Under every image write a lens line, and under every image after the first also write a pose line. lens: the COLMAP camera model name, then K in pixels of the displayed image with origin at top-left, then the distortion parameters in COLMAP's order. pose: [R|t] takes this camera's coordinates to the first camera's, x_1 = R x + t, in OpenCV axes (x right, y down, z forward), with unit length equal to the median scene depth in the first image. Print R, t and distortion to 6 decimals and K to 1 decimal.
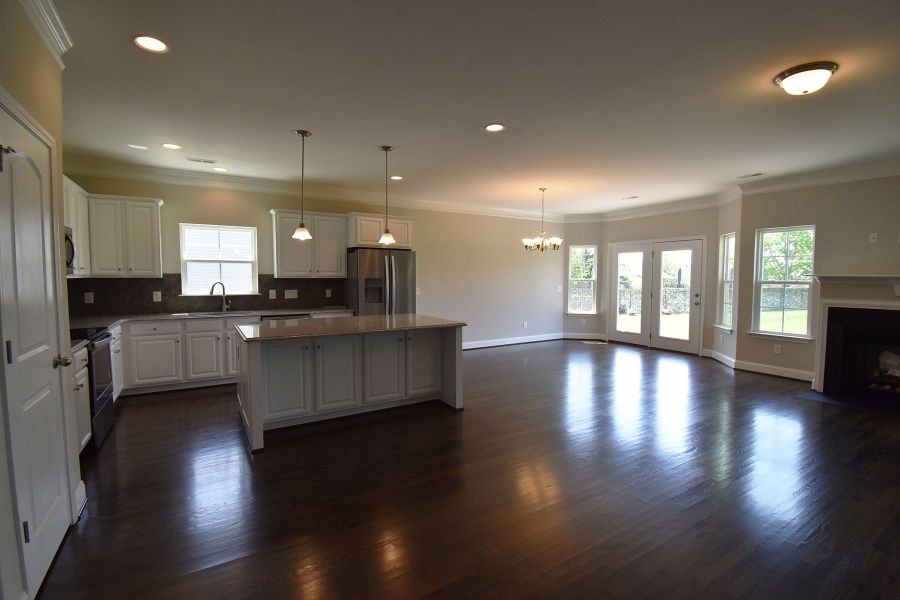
lens RADIAL K [[397.4, 0, 452.7], [0, 397.4, 302.0], [0, 0, 1]] dist [0.029197, -0.019194]
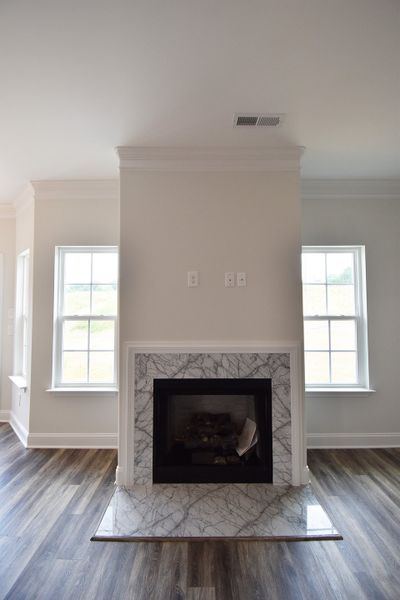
lens RADIAL K [[267.2, 0, 200.0], [0, 267.2, 300.0], [0, 0, 1]] dist [0.012582, -0.020566]
pose [[0.518774, 0.023567, 0.854587, 0.477230], [0.052677, 0.996839, -0.059468, -0.039833], [-0.853287, 0.075867, 0.515893, 0.527540]]
